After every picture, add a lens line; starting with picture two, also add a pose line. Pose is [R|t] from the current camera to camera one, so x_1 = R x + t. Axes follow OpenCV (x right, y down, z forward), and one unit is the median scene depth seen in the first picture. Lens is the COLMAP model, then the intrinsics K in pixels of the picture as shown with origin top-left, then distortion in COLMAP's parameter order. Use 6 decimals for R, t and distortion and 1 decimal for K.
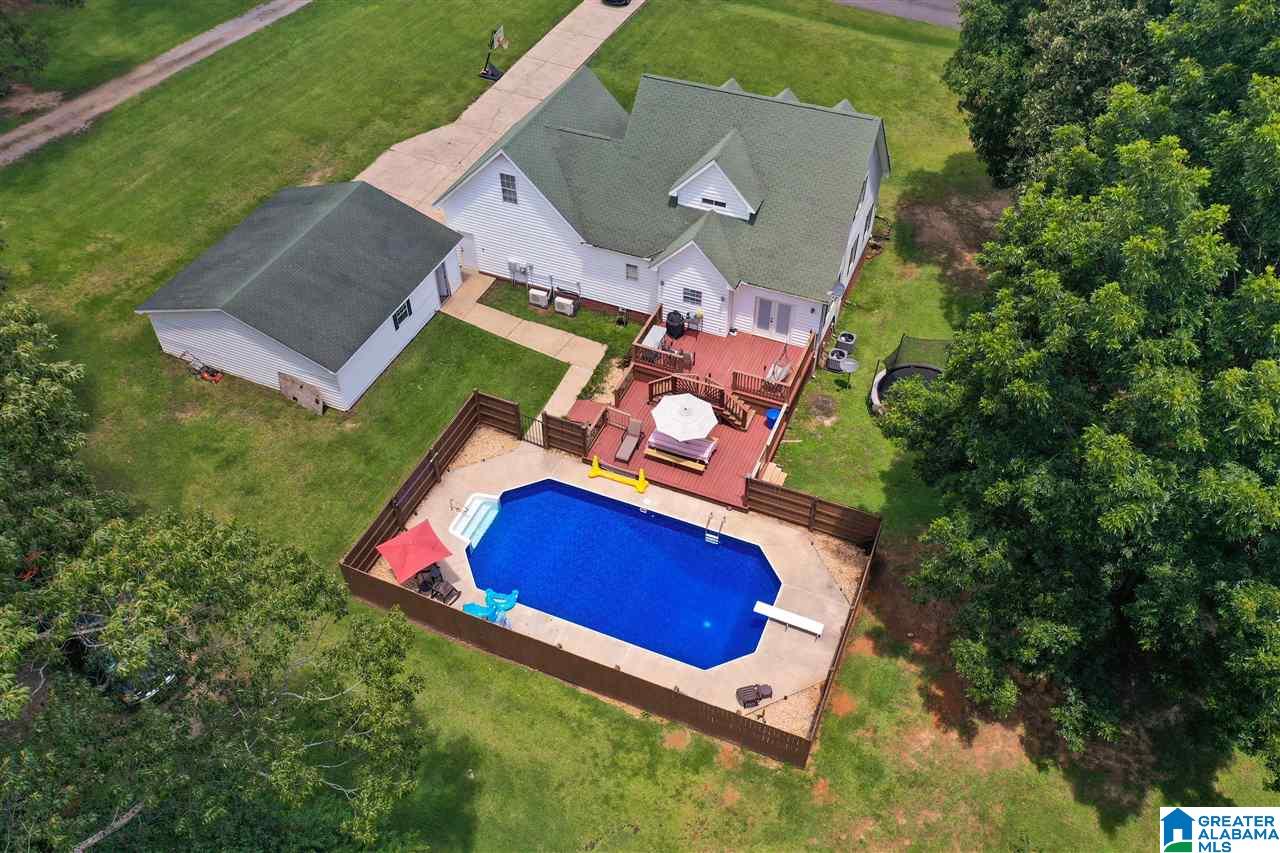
lens RADIAL K [[1009.9, 0, 640.0], [0, 1009.9, 426.5], [0, 0, 1]] dist [0.001336, -0.003359]
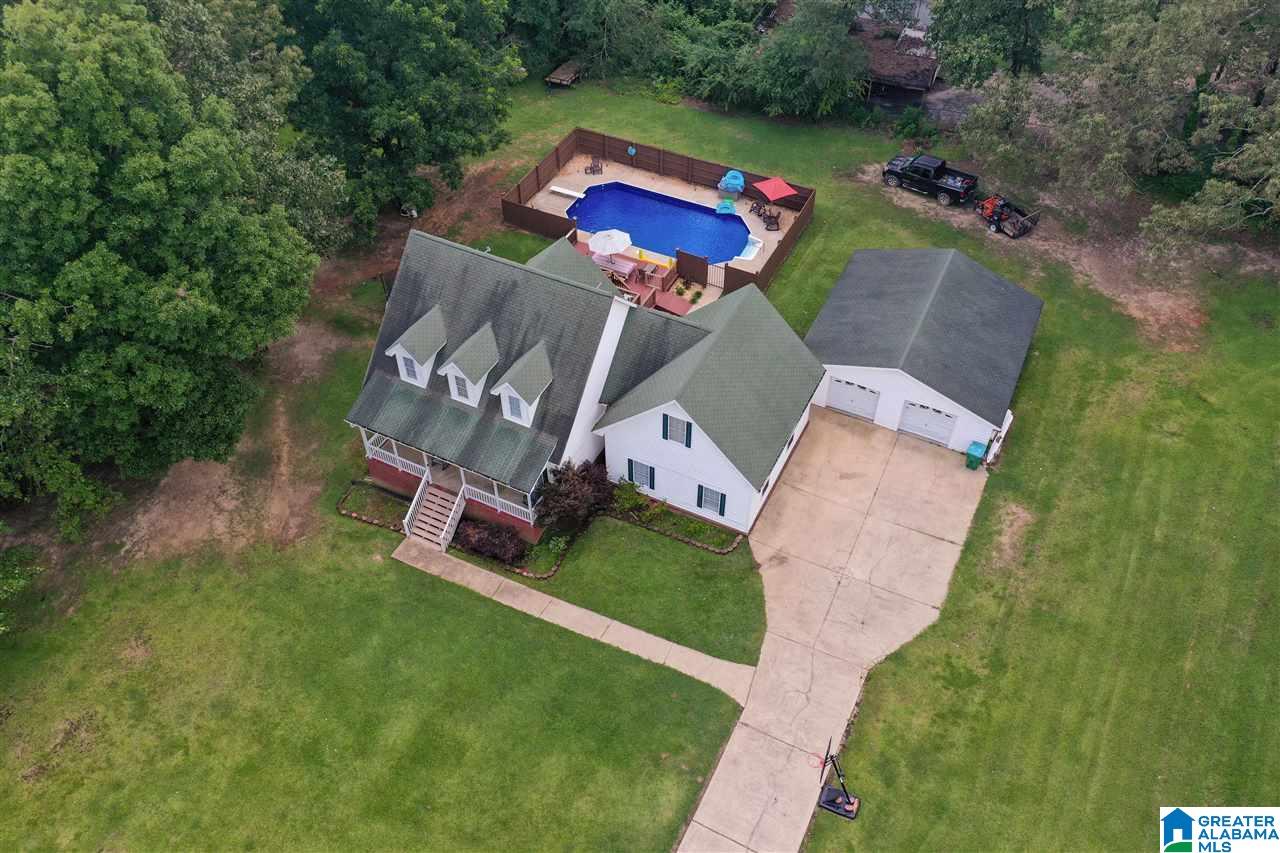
lens RADIAL K [[1009.9, 0, 640.0], [0, 1009.9, 426.5], [0, 0, 1]] dist [0.001336, -0.003359]
pose [[-0.997866, -0.041861, 0.050117, -0.073206], [0.051088, -0.022465, 0.998441, -1.285399], [-0.040670, 0.998871, 0.024555, 1.068140]]
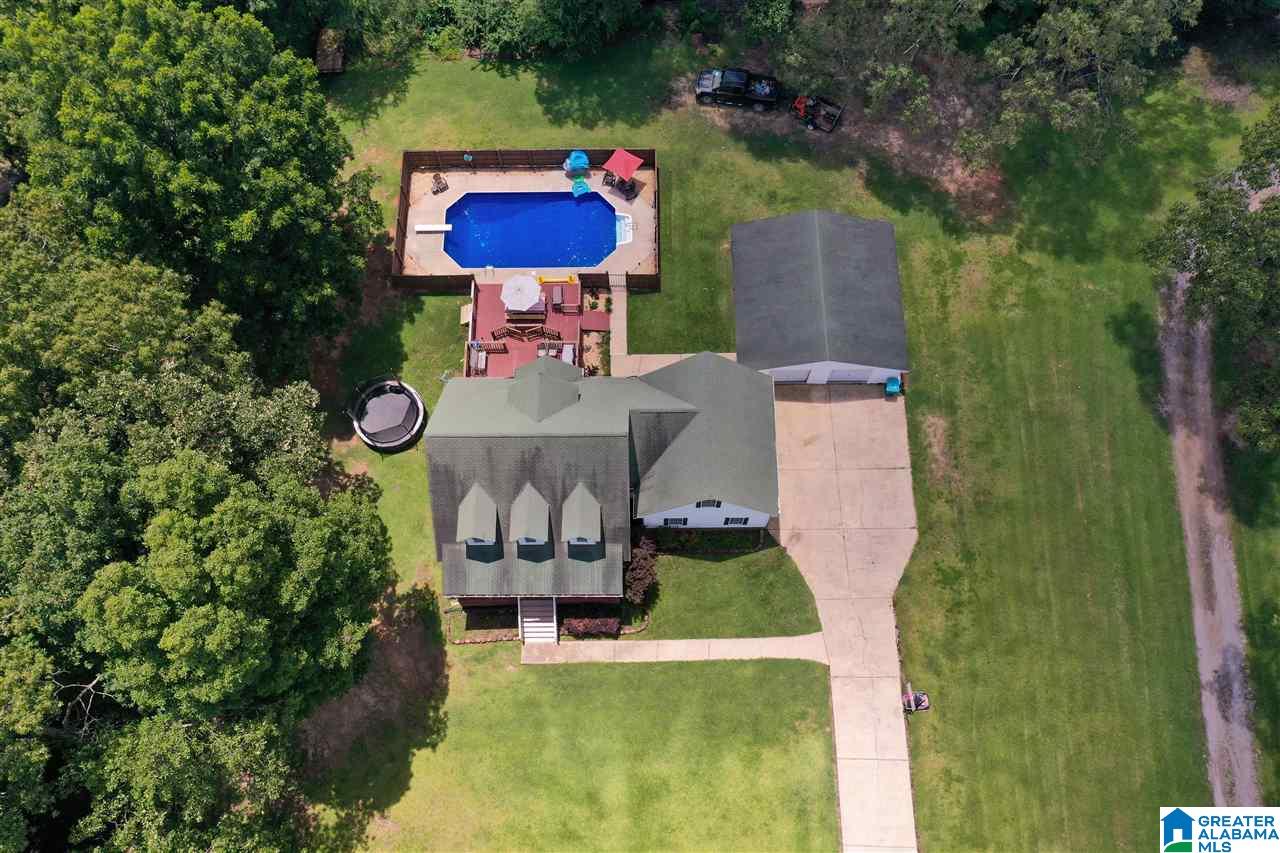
lens RADIAL K [[1009.9, 0, 640.0], [0, 1009.9, 426.5], [0, 0, 1]] dist [0.001336, -0.003359]
pose [[-0.919174, 0.372719, -0.127281, 0.133376], [-0.268936, -0.357867, 0.894206, -1.362684], [0.287738, 0.856161, 0.429179, 0.476474]]
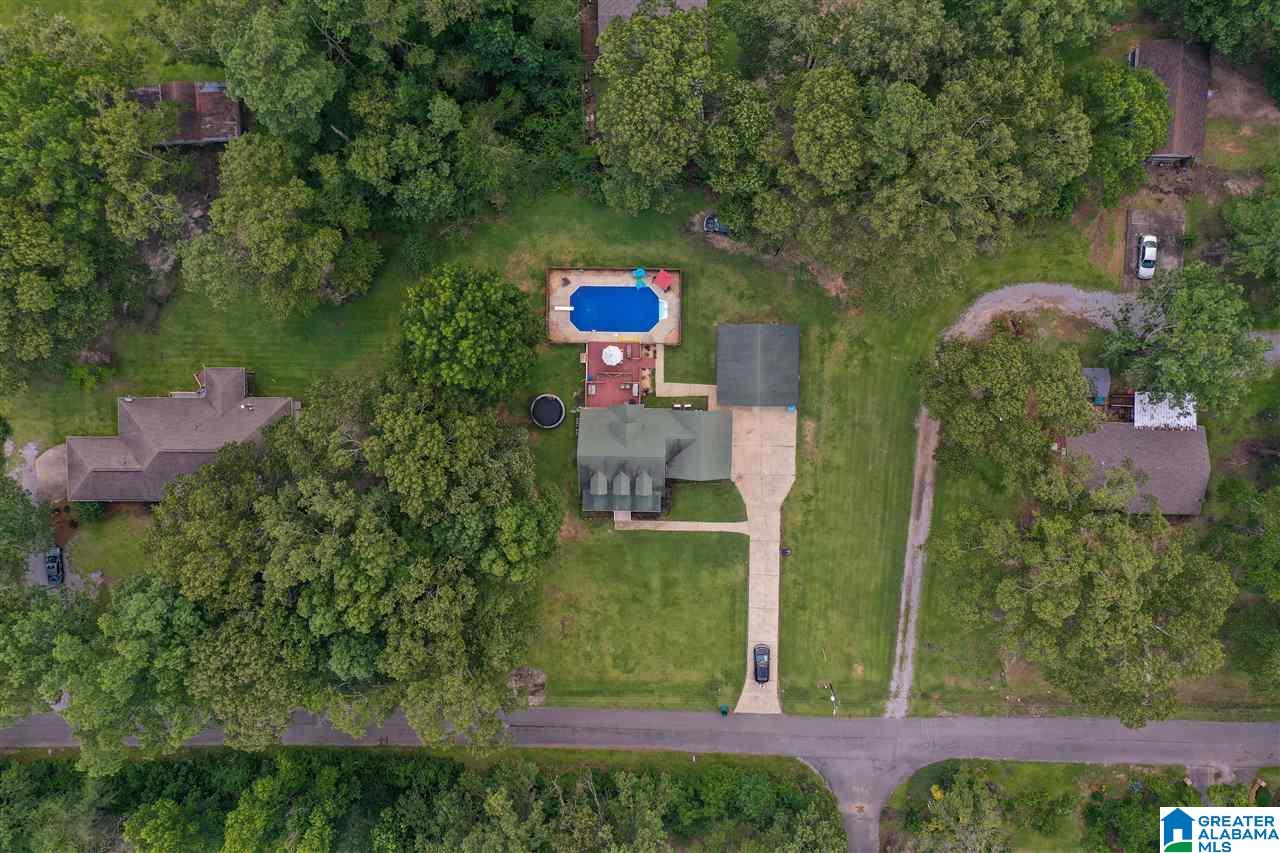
lens RADIAL K [[1009.9, 0, 640.0], [0, 1009.9, 426.5], [0, 0, 1]] dist [0.001336, -0.003359]
pose [[-0.925801, 0.376189, 0.037072, -0.063786], [-0.250868, -0.684808, 0.684181, -2.082321], [0.282768, 0.624115, 0.728370, -1.029409]]
